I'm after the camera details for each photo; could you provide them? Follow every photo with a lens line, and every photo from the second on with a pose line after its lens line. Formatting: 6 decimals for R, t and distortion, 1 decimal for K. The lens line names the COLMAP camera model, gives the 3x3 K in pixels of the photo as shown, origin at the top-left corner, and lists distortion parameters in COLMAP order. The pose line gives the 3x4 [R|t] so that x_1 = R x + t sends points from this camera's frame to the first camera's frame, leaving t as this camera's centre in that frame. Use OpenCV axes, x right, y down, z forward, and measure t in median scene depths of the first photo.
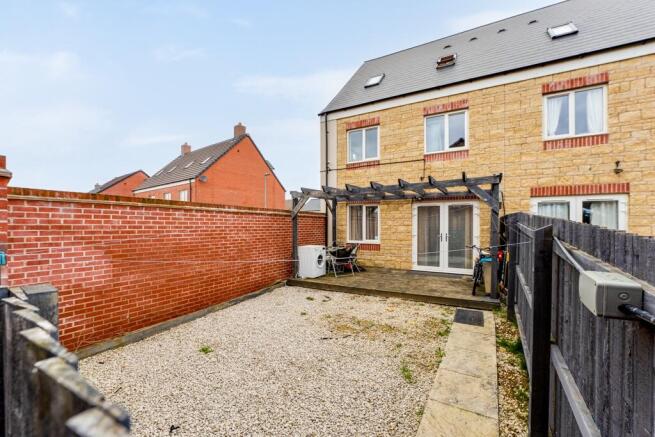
lens RADIAL K [[269.7, 0, 310.8], [0, 269.7, 228.5], [0, 0, 1]] dist [-0.017555, 0.001241]
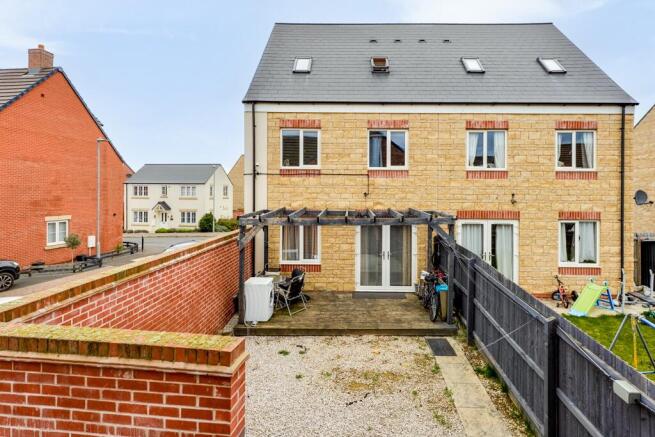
lens RADIAL K [[364.7, 0, 340.1], [0, 364.7, 203.5], [0, 0, 1]] dist [0.008646, -0.002499]
pose [[0.868162, -0.002162, 0.496276, -0.332276], [0.000970, 0.999996, 0.002660, -0.171464], [-0.496279, -0.001828, 0.868161, -0.081287]]
